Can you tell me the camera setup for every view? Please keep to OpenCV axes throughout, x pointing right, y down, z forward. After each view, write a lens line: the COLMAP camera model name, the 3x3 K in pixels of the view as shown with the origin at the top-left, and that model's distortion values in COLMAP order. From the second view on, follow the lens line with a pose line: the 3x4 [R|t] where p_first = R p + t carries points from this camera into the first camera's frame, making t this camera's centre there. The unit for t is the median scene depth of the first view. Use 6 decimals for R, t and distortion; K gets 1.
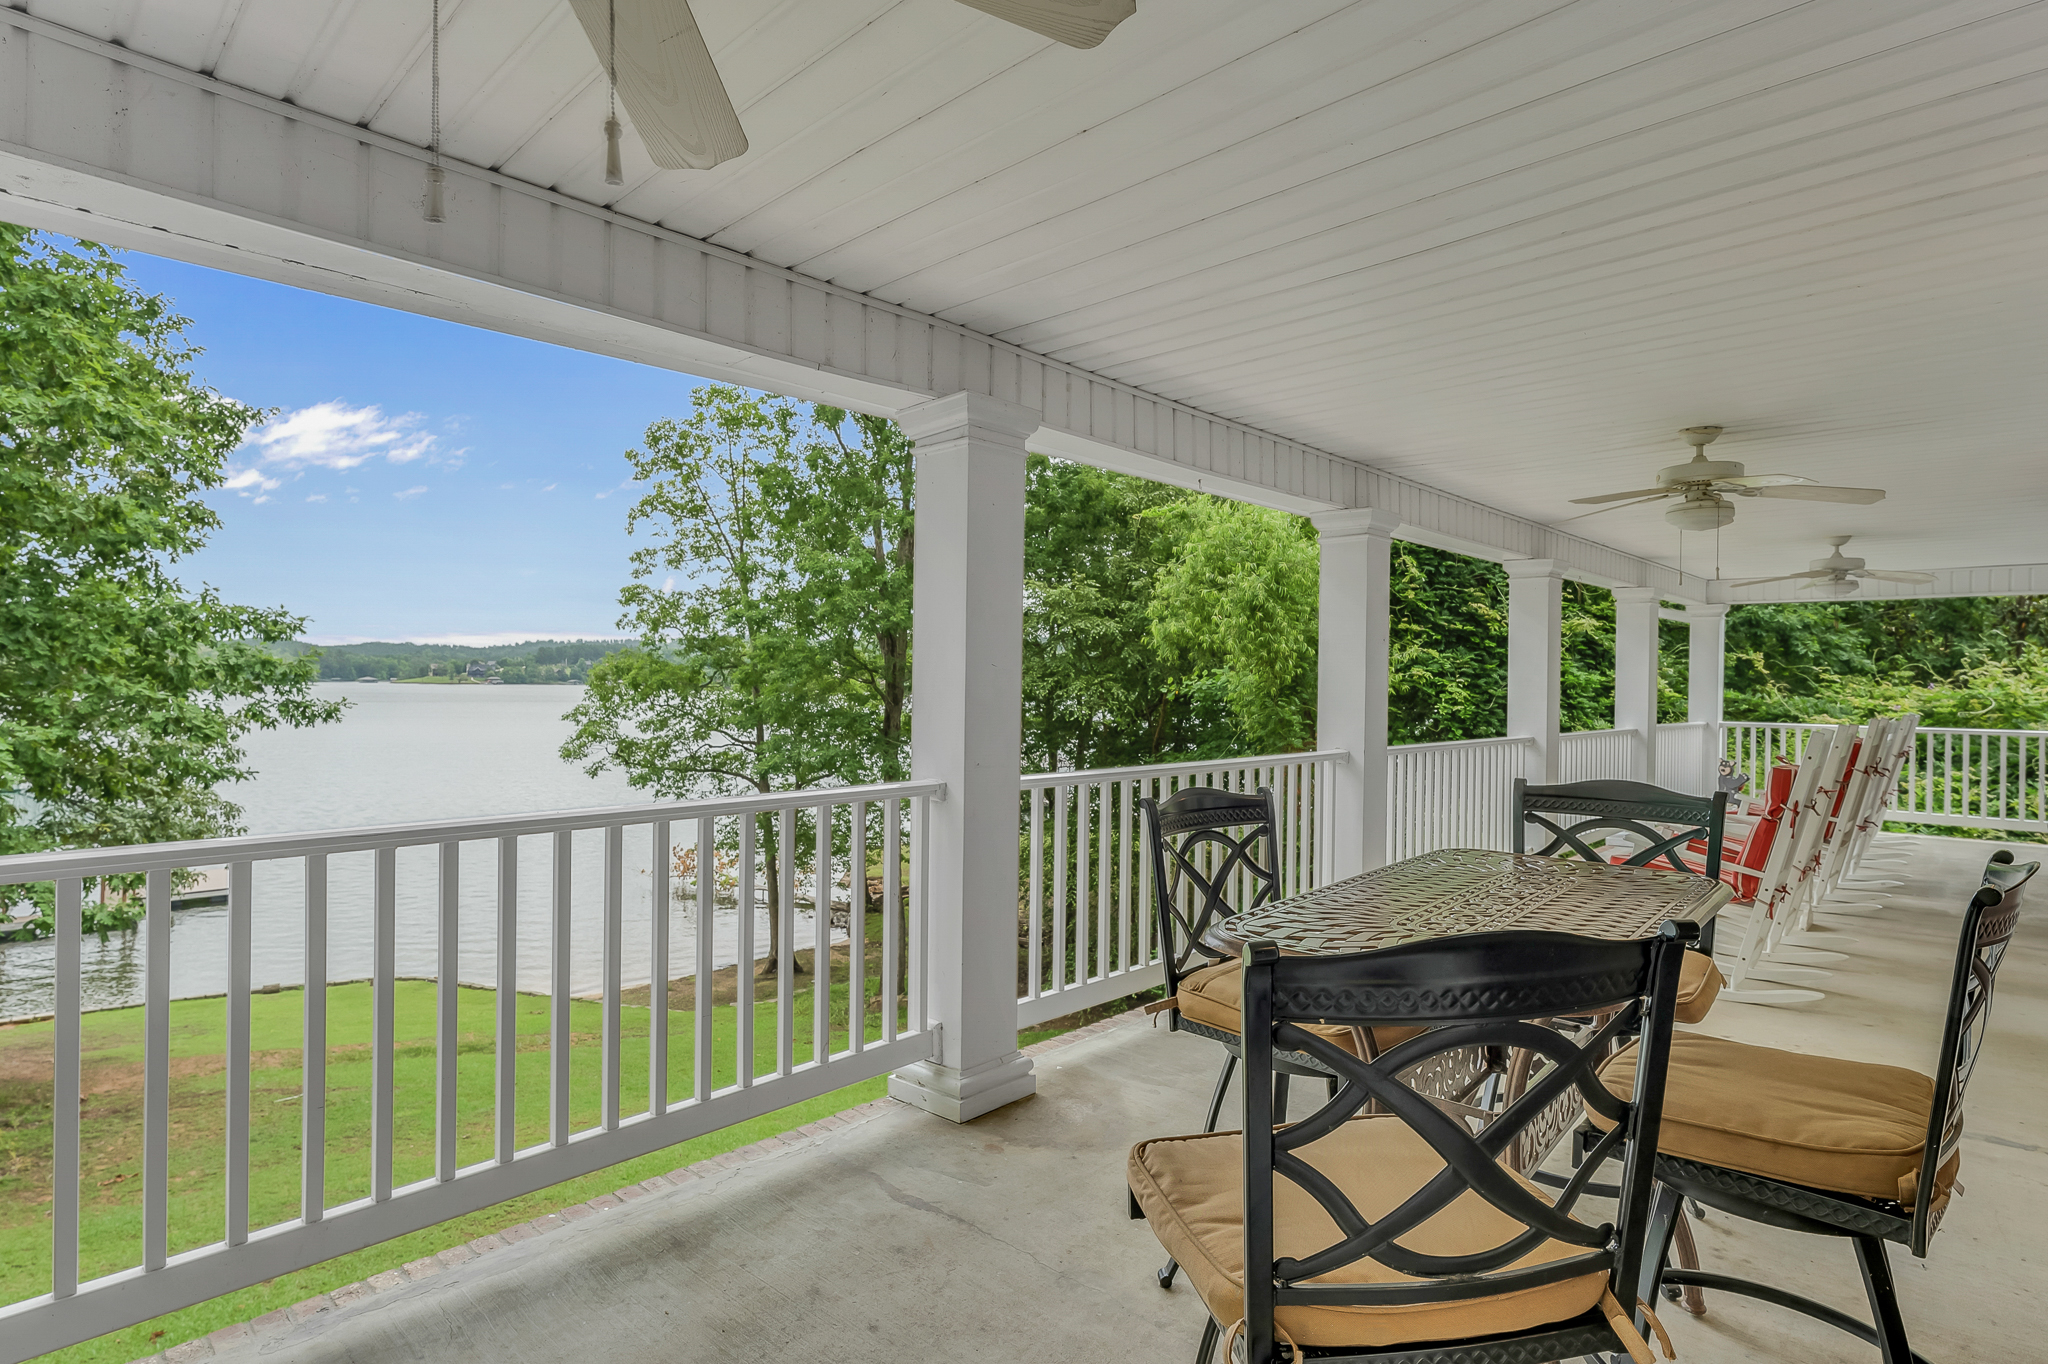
lens RADIAL K [[1044.6, 0, 1020.6], [0, 1044.6, 690.9], [0, 0, 1]] dist [-0.017133, 0.000143]
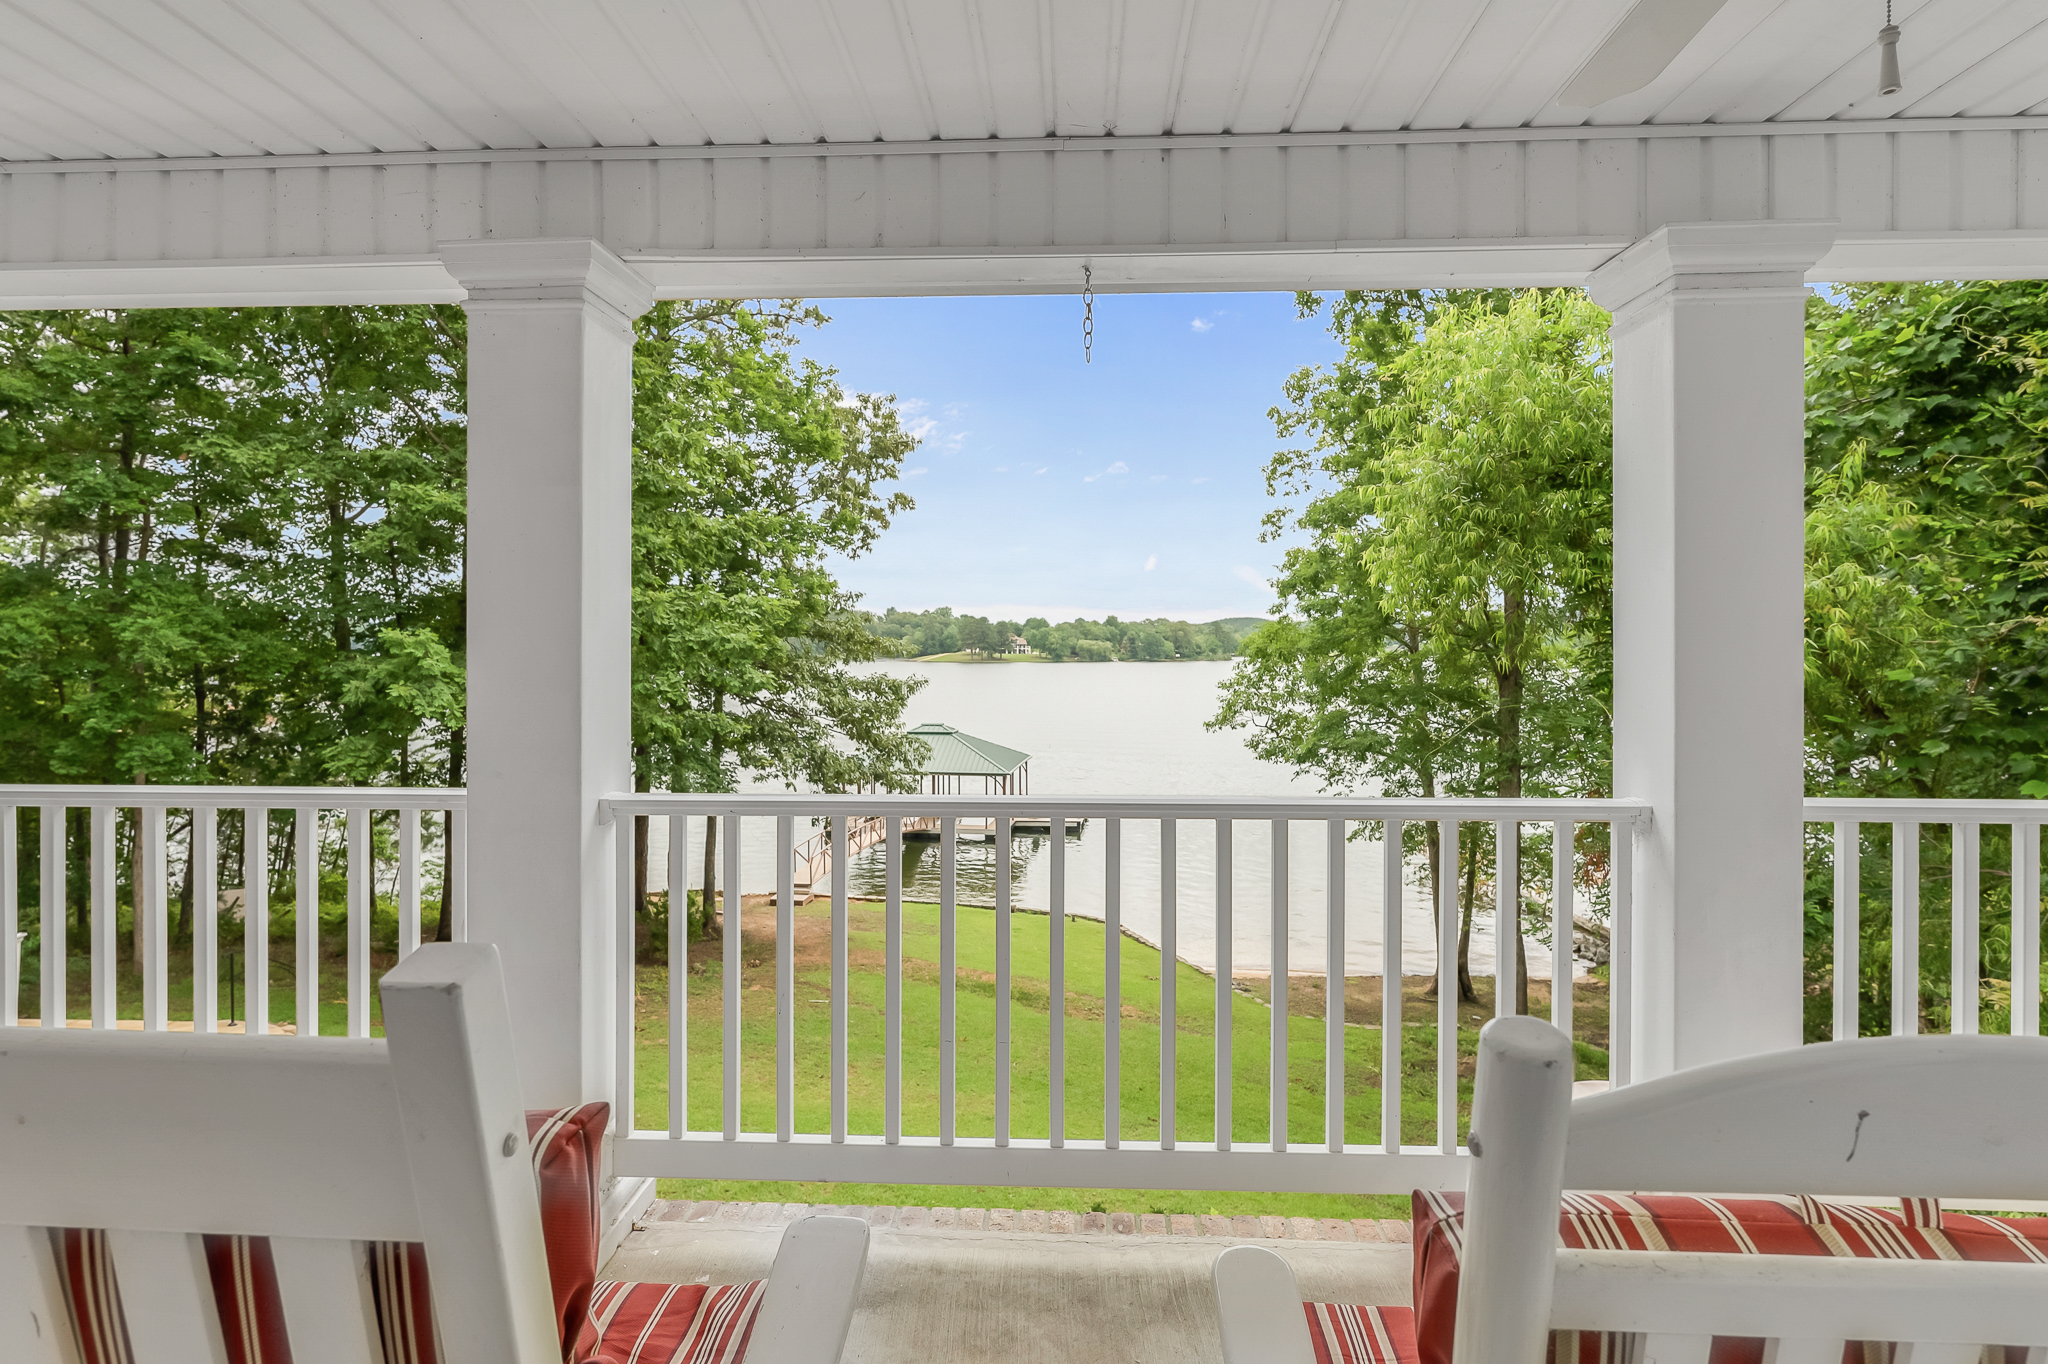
lens RADIAL K [[1039.9, 0, 1025.3], [0, 1039.9, 669.2], [0, 0, 1]] dist [0.004789, -0.010483]
pose [[0.665396, 0.007481, -0.746453, 0.335862], [-0.002425, 0.999966, 0.007860, -0.000330], [0.746487, -0.003419, 0.665391, 0.370740]]
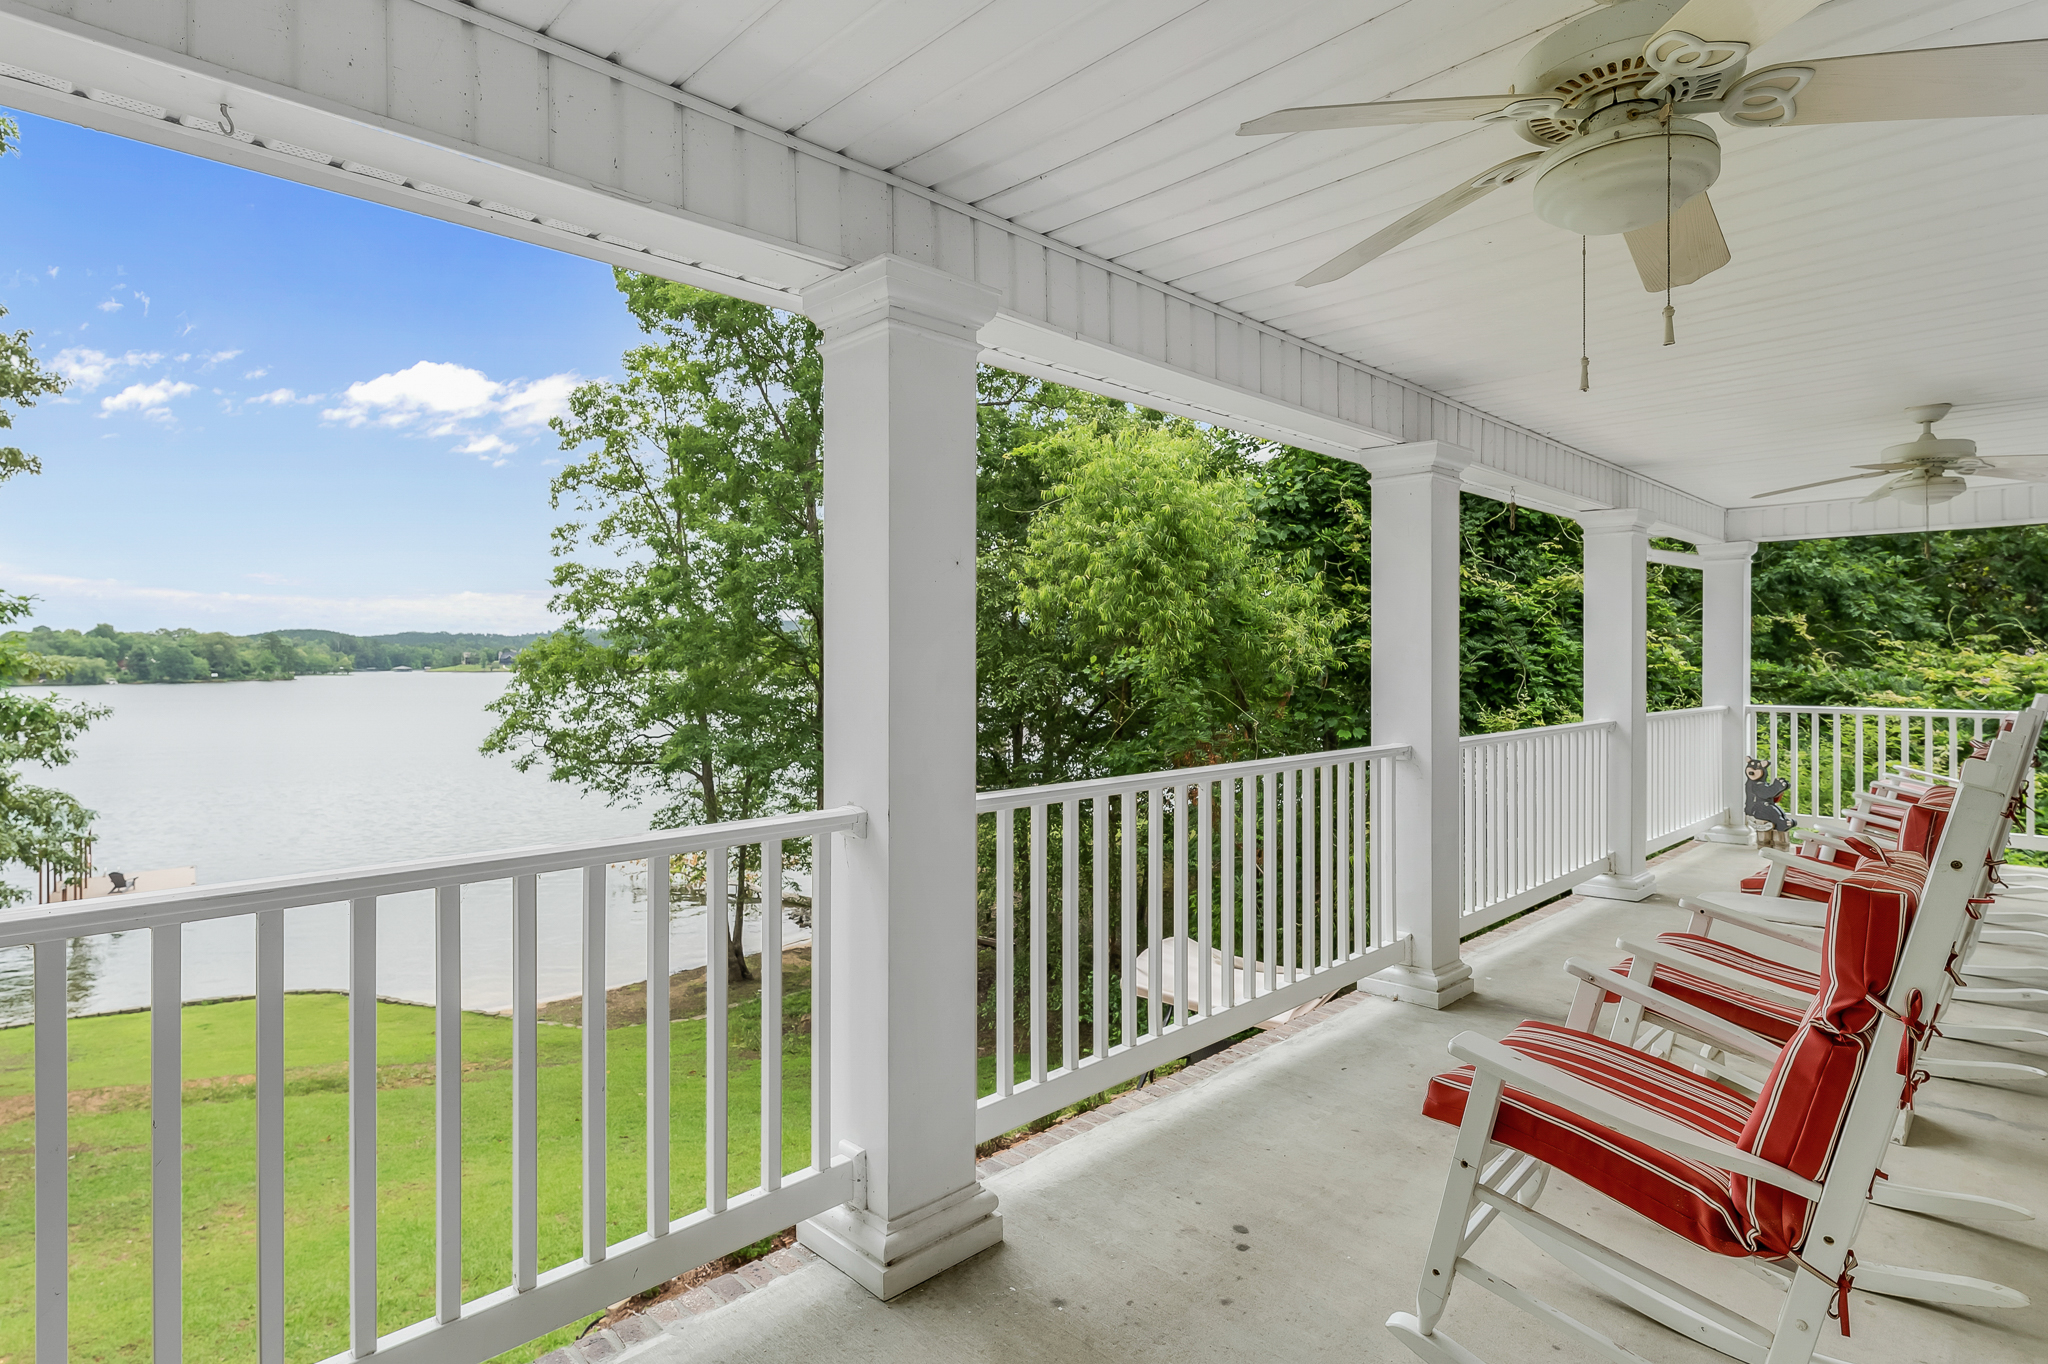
lens RADIAL K [[1039.9, 0, 1025.3], [0, 1039.9, 669.2], [0, 0, 1]] dist [0.004789, -0.010483]
pose [[0.999655, -0.012986, -0.022851, 0.112581], [0.012928, 0.999913, -0.002679, 0.000103], [0.022884, 0.002382, 0.999735, 0.157236]]
